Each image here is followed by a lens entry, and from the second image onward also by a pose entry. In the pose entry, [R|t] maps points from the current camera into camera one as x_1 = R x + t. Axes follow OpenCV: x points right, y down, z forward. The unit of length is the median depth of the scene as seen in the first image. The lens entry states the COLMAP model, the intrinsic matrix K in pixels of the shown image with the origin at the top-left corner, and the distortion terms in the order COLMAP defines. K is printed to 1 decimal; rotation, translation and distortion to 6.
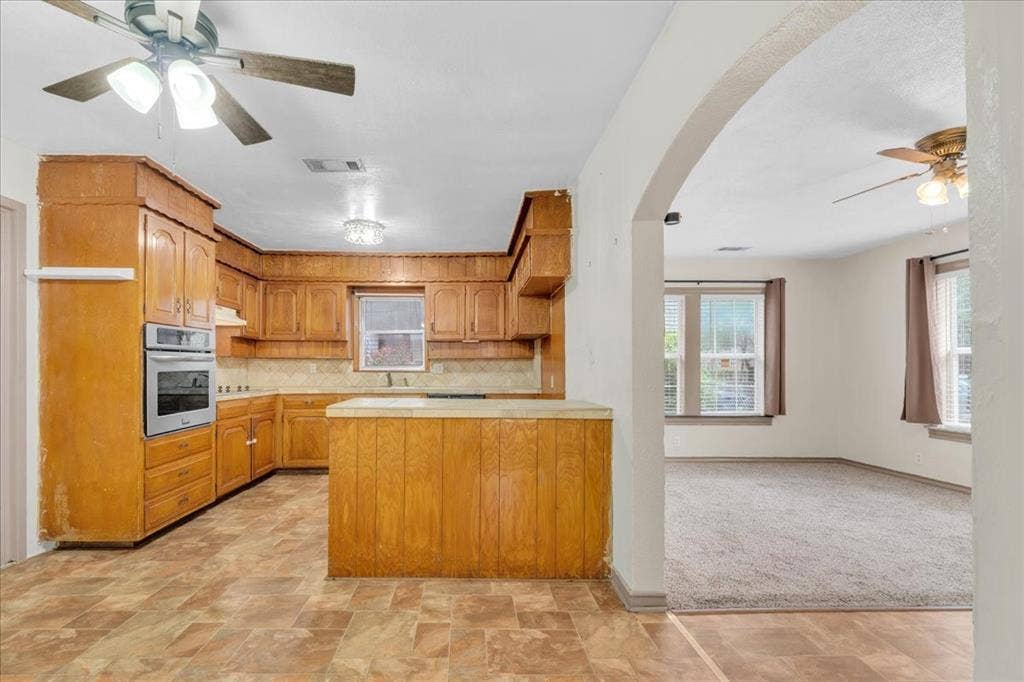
lens RADIAL K [[457.9, 0, 472.4], [0, 457.9, 366.1], [0, 0, 1]] dist [-0.000718, -0.000882]
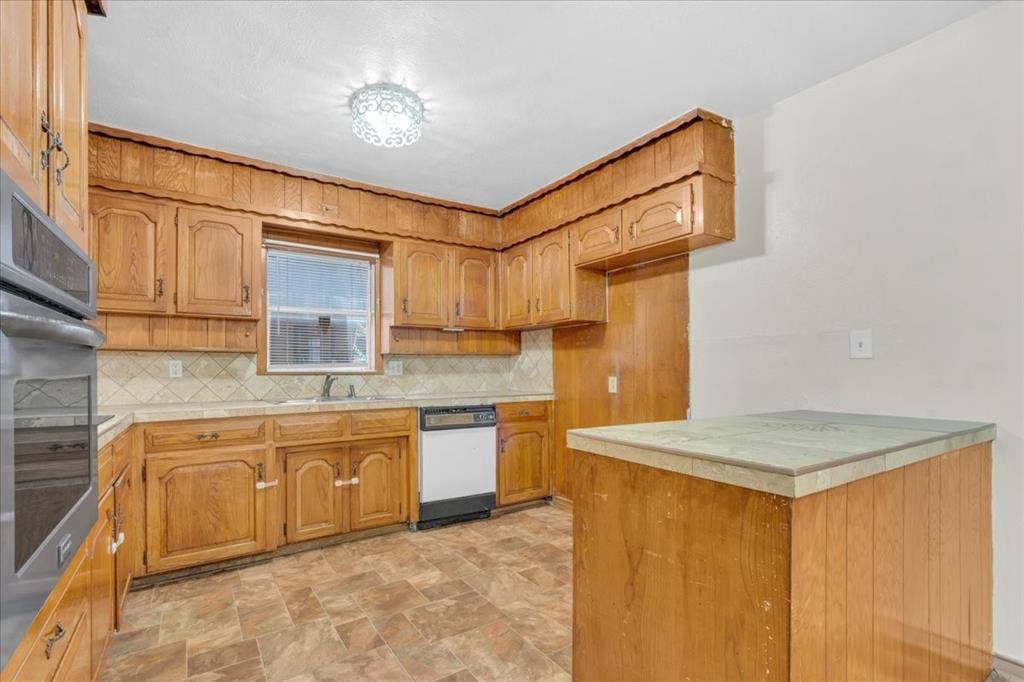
lens RADIAL K [[457.9, 0, 472.4], [0, 457.9, 366.1], [0, 0, 1]] dist [-0.000718, -0.000882]
pose [[0.858355, -0.002048, 0.513053, -0.636205], [0.002300, 0.999997, 0.000143, 0.003906], [-0.513052, 0.001057, 0.858357, 0.712562]]
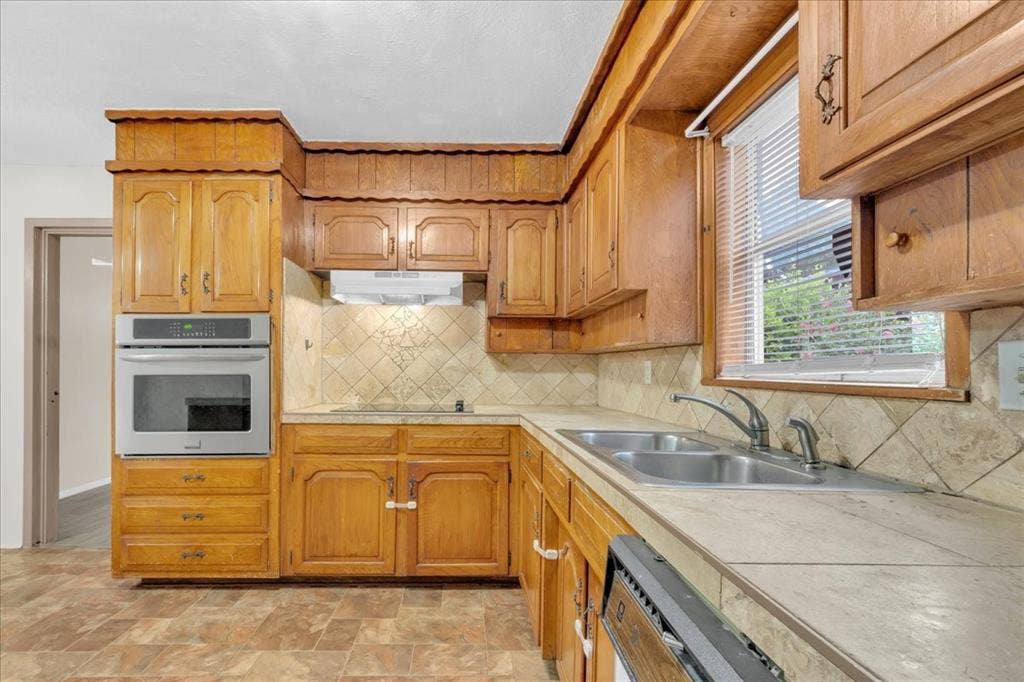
lens RADIAL K [[458.5, 0, 475.7], [0, 458.5, 369.7], [0, 0, 1]] dist [0.002011, -0.004577]
pose [[0.011843, -0.003754, -0.999923, 0.107112], [0.000501, 0.999993, -0.003748, 0.006678], [0.999930, -0.000457, 0.011845, 1.648914]]
